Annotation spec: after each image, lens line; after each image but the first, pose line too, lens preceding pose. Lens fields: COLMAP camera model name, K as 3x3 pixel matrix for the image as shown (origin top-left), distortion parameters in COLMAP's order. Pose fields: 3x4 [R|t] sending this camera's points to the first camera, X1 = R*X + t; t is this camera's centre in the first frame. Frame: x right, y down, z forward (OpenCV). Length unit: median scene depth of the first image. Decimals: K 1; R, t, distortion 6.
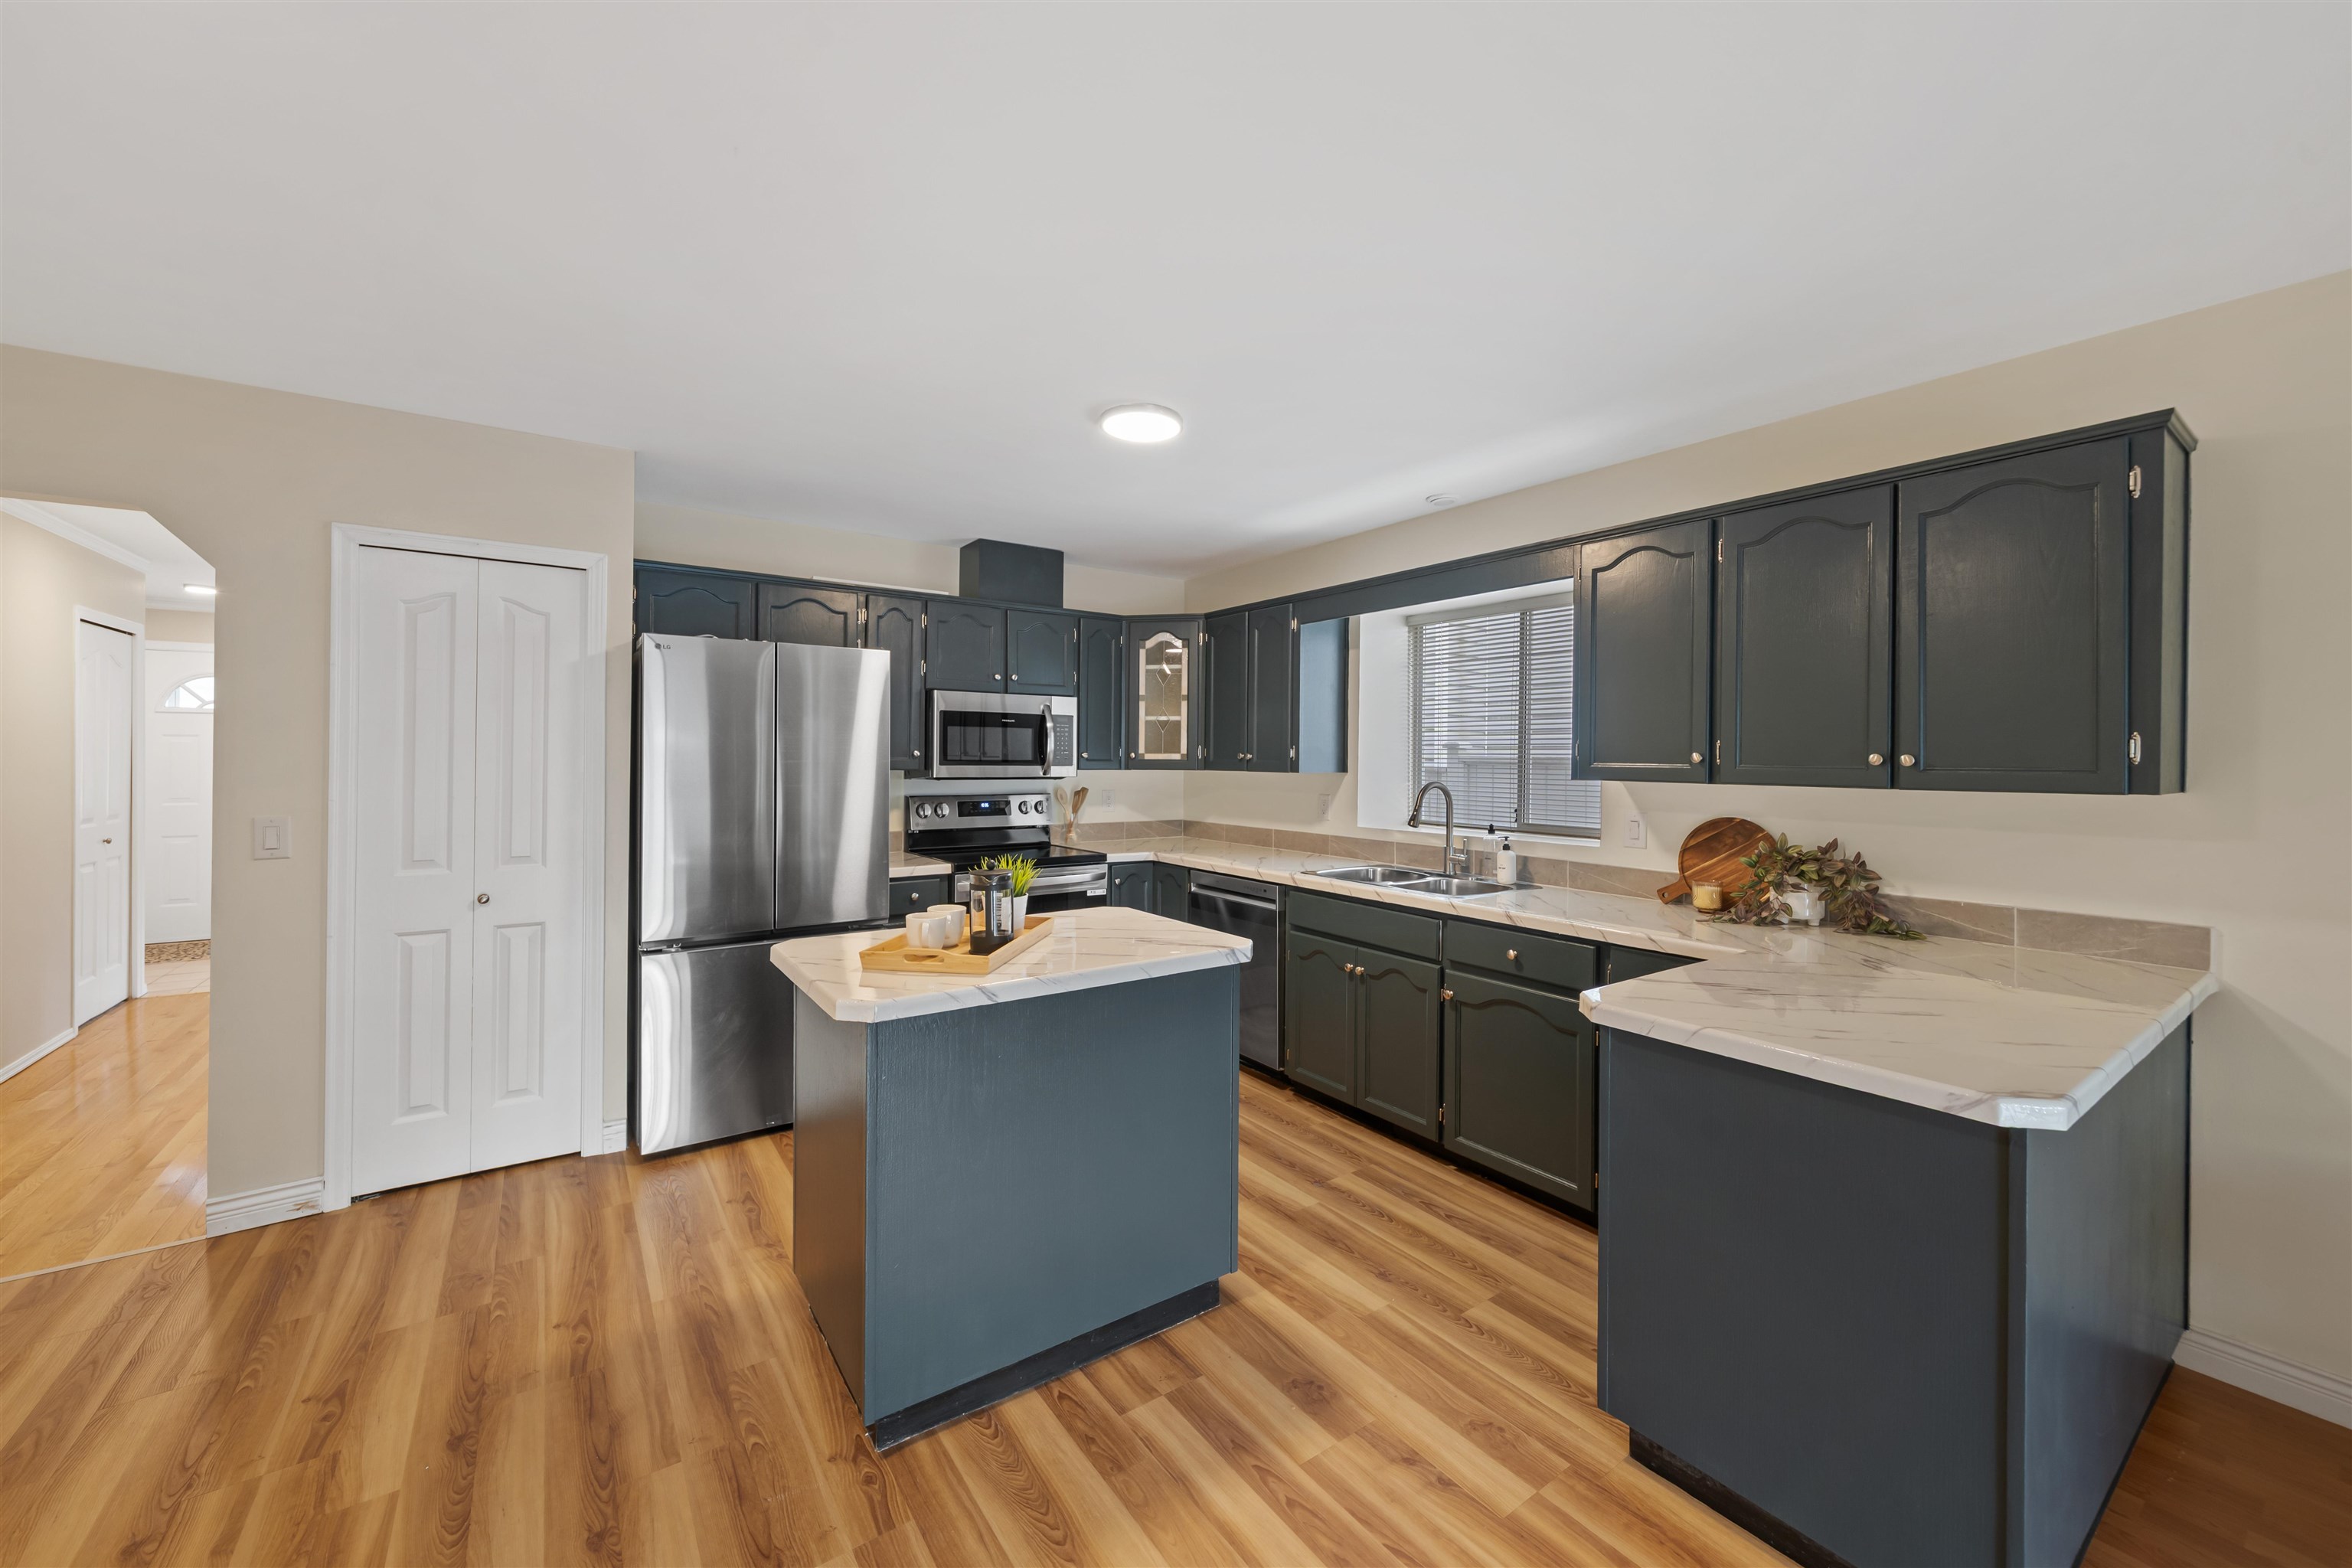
lens RADIAL K [[891.3, 0, 1165.0], [0, 891.3, 752.8], [0, 0, 1]] dist [-0.003182, 0.000144]
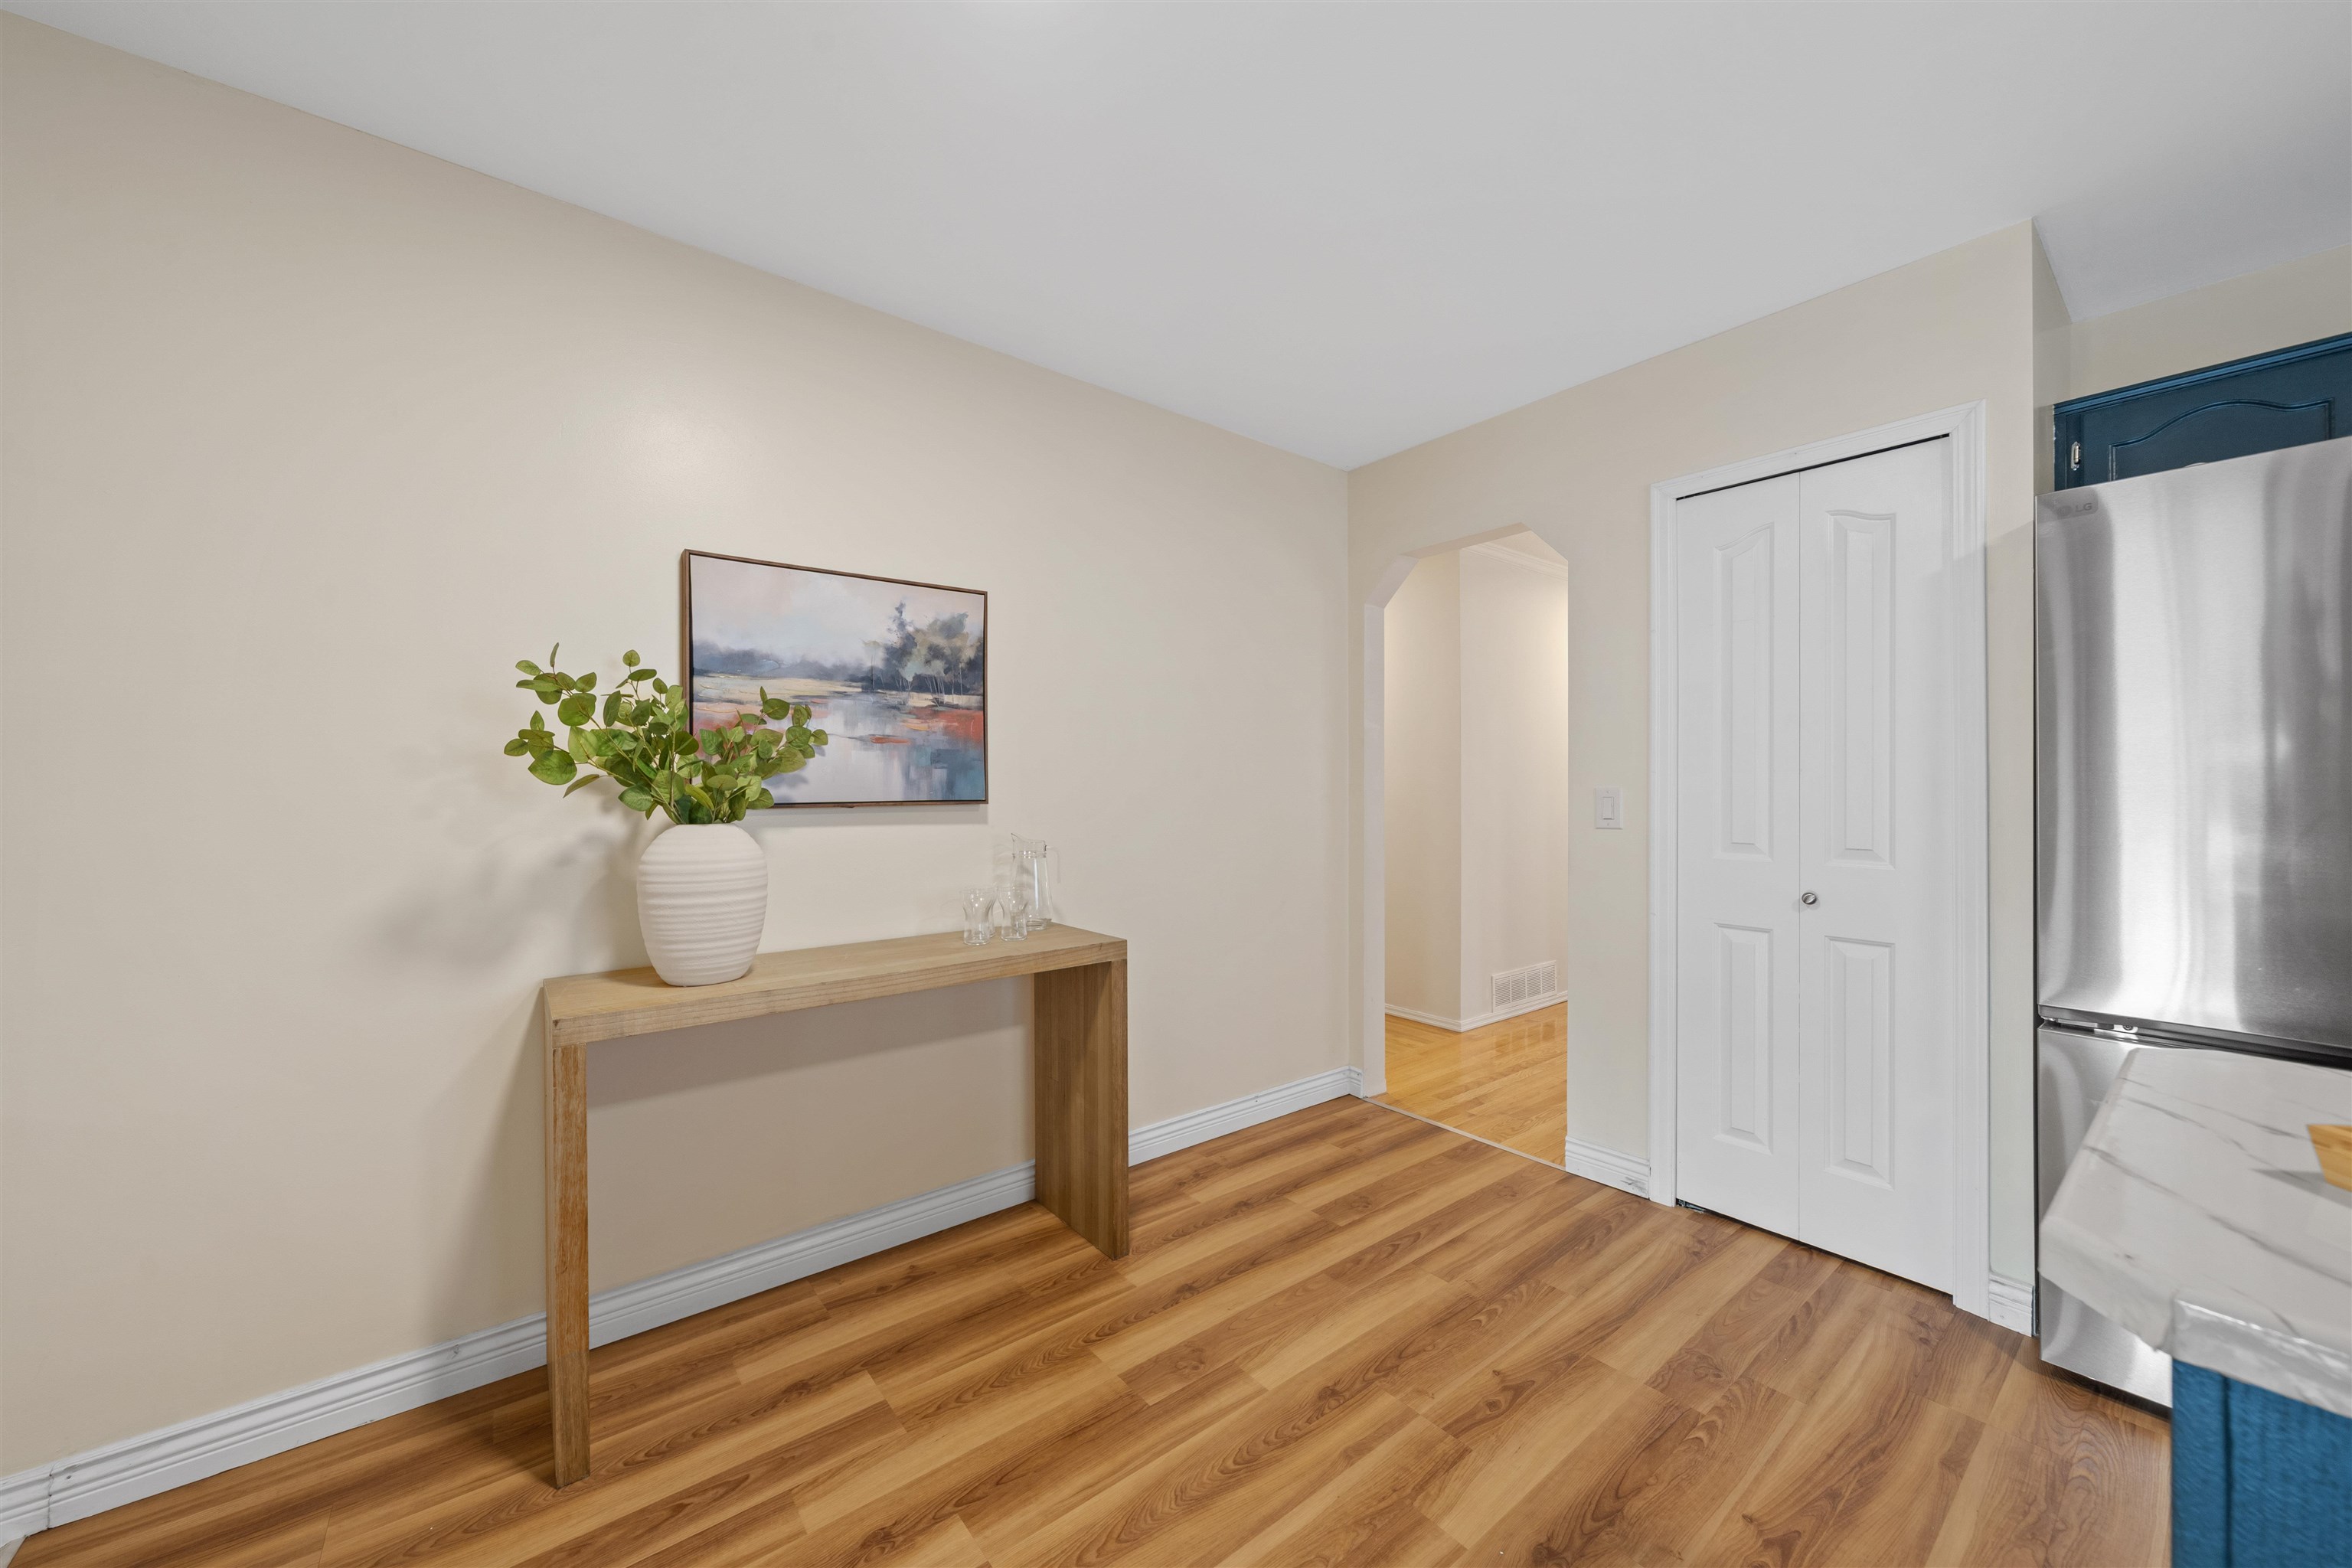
lens RADIAL K [[853.7, 0, 1156.7], [0, 853.7, 783.8], [0, 0, 1]] dist [-0.002188, -0.000172]
pose [[0.050640, -0.014355, -0.998614, -0.041349], [0.003792, 0.999892, -0.014181, 0.071610], [0.998710, -0.003069, 0.050689, 0.388061]]
